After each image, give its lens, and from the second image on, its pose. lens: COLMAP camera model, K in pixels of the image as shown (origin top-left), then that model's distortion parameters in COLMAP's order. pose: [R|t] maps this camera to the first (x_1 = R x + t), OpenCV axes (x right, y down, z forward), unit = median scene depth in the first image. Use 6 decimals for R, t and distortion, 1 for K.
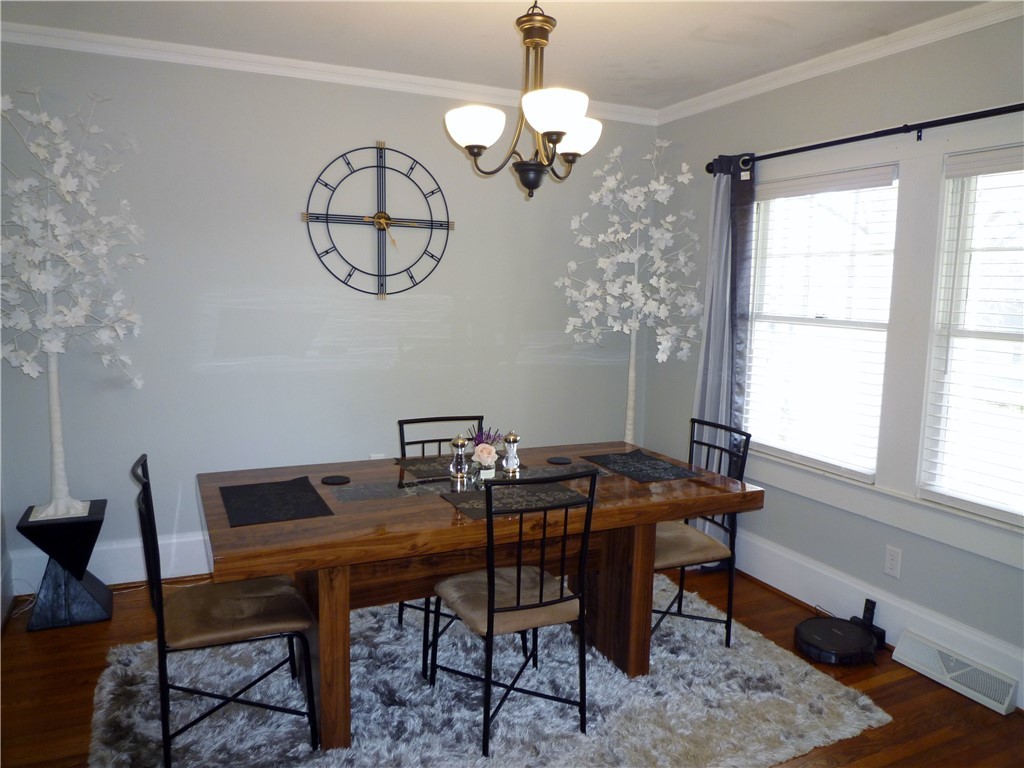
lens RADIAL K [[754.1, 0, 517.1], [0, 754.1, 385.8], [0, 0, 1]] dist [-0.013188, -0.026158]
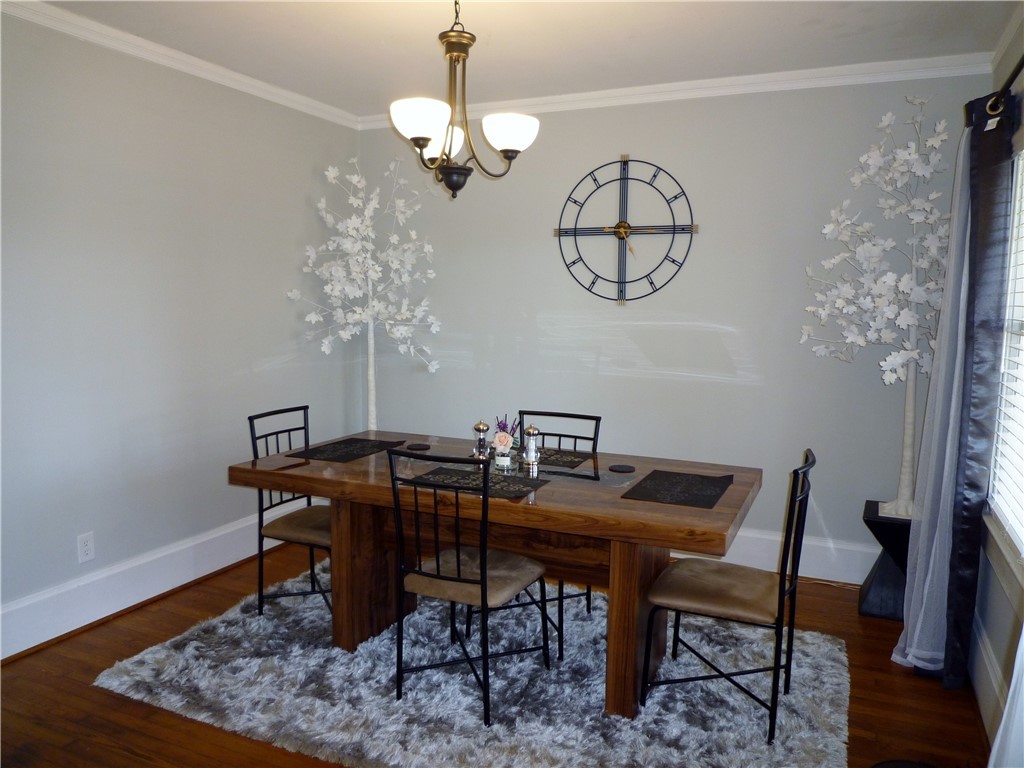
lens RADIAL K [[754.1, 0, 517.7], [0, 754.1, 386.9], [0, 0, 1]] dist [-0.013188, -0.026158]
pose [[0.649145, 0.073199, -0.757134, 0.538933], [-0.096931, 0.995205, 0.013109, -0.001720], [0.754463, 0.064880, 0.653127, 0.221393]]
